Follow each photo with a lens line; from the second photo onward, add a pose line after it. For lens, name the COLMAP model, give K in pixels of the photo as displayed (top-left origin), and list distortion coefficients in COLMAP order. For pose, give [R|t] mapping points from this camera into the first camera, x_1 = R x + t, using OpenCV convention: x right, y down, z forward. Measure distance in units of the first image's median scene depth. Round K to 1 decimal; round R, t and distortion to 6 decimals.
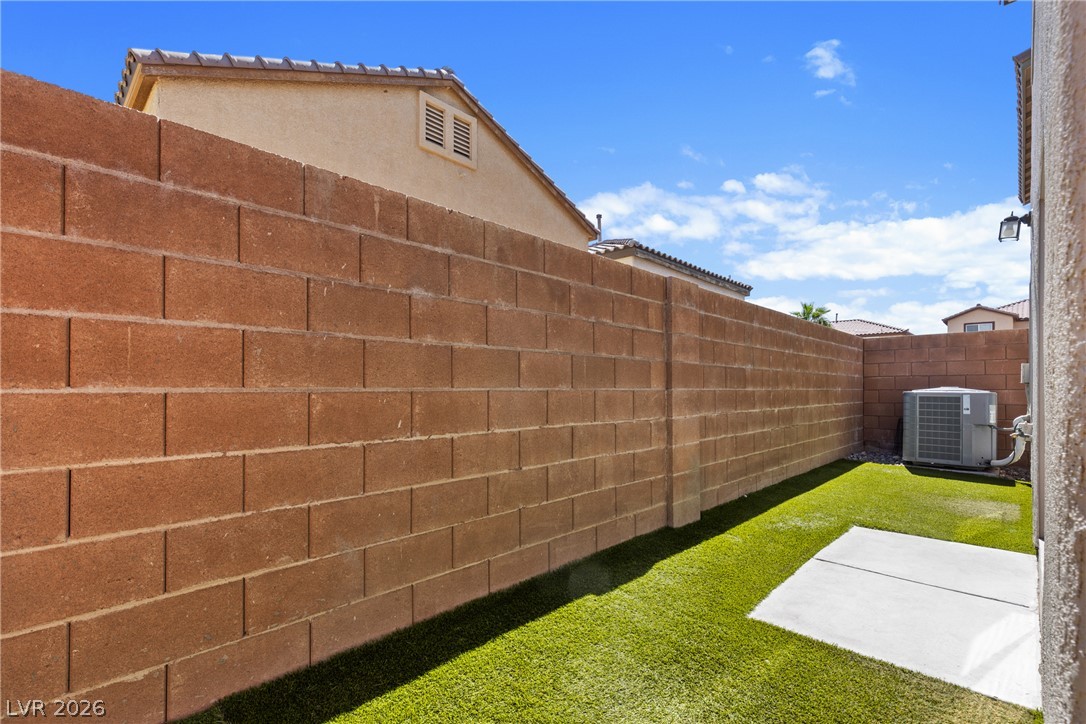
lens RADIAL K [[495.1, 0, 554.2], [0, 495.1, 387.4], [0, 0, 1]] dist [0.004133, 0.000281]
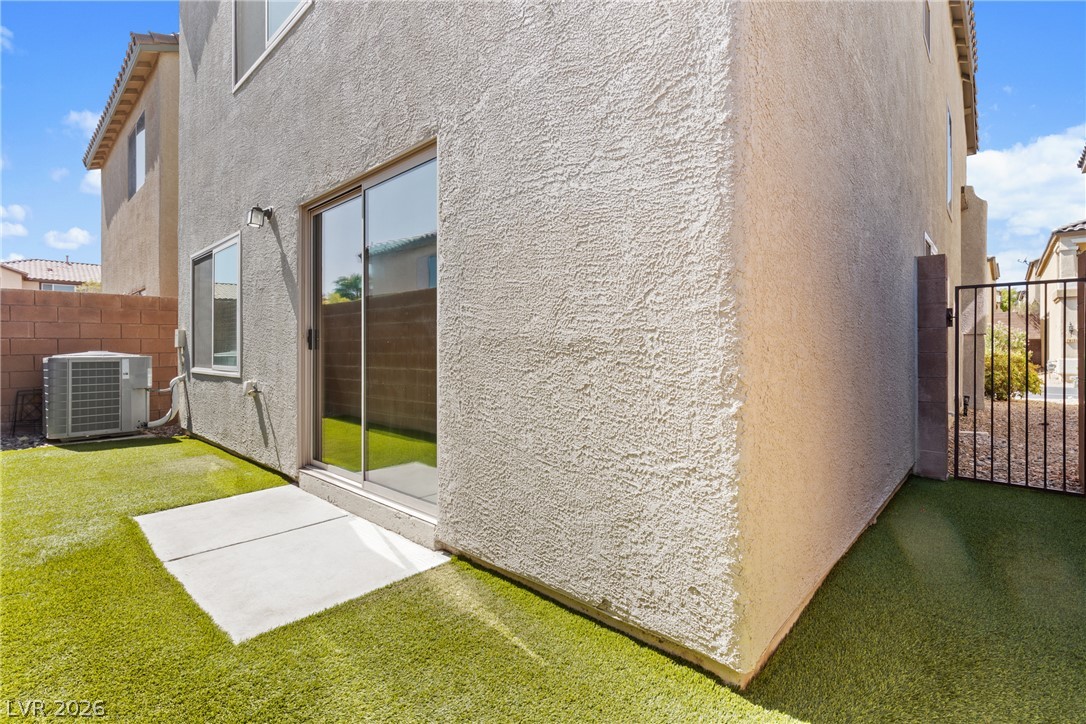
lens RADIAL K [[495.1, 0, 542.4], [0, 495.1, 350.7], [0, 0, 1]] dist [0.004133, 0.000281]
pose [[-0.007751, -0.006740, 0.999947, -0.141960], [0.005835, 0.999960, 0.006785, -0.003377], [-0.999953, 0.005887, -0.007711, 0.178146]]
